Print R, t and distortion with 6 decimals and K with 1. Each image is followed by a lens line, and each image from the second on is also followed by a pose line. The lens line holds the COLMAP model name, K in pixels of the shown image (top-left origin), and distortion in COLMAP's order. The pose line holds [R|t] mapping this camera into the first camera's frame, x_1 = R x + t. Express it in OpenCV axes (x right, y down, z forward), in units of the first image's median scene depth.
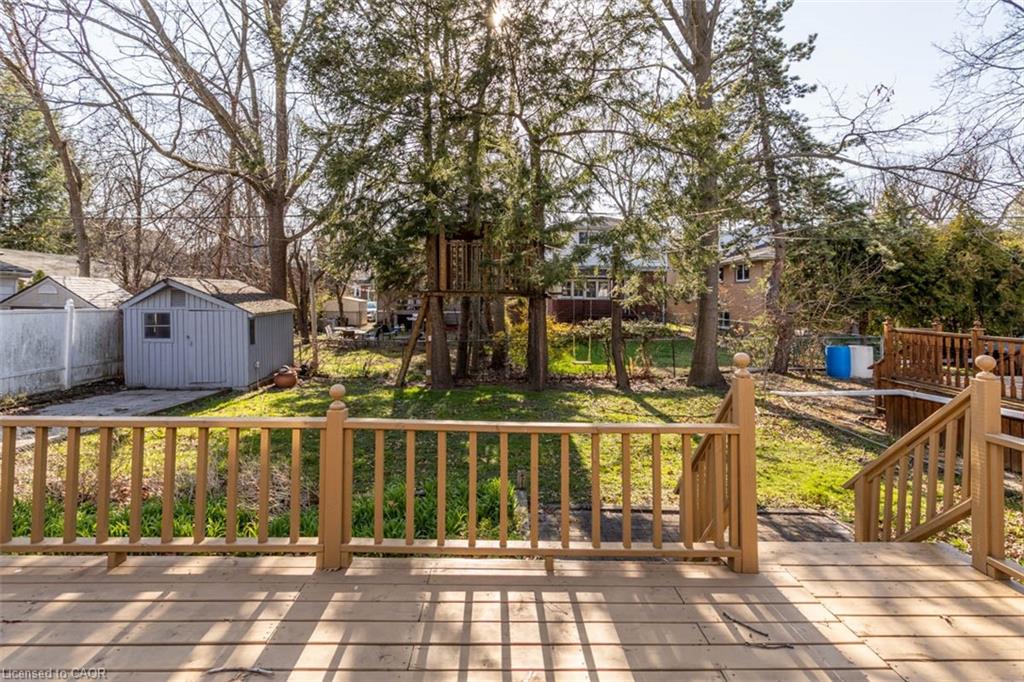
lens RADIAL K [[492.0, 0, 516.6], [0, 492.0, 285.7], [0, 0, 1]] dist [-0.001111, 0.001606]
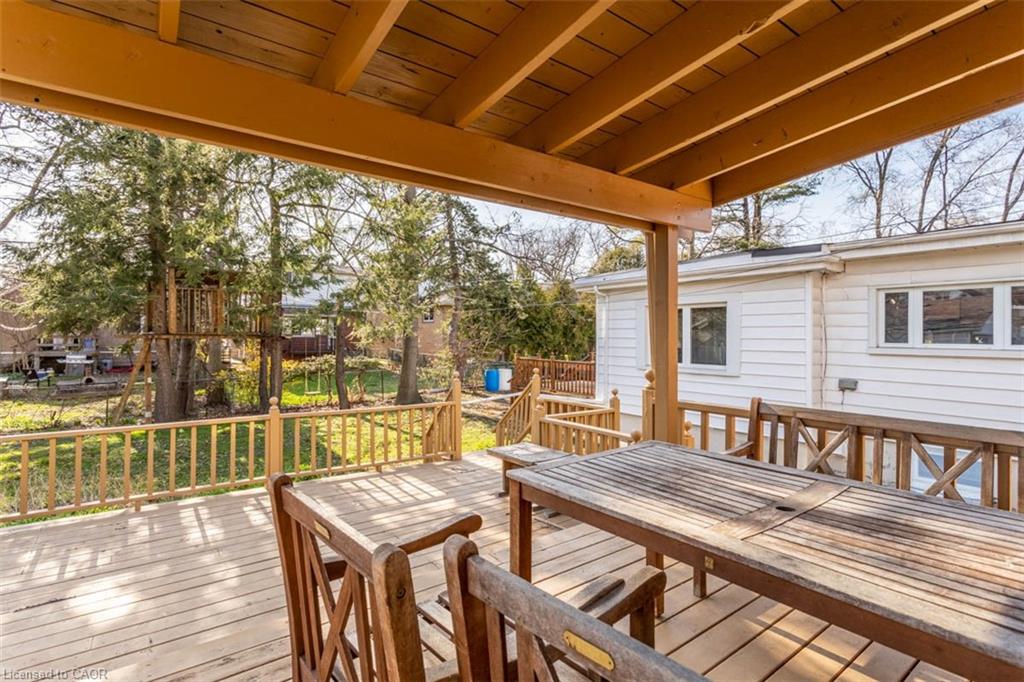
lens RADIAL K [[492.0, 0, 511.7], [0, 492.0, 333.9], [0, 0, 1]] dist [-0.001111, 0.001606]
pose [[0.816972, -0.003080, 0.576669, -0.145504], [-0.014436, 0.999563, 0.025790, -0.023093], [-0.576497, -0.029395, 0.816571, -0.229321]]
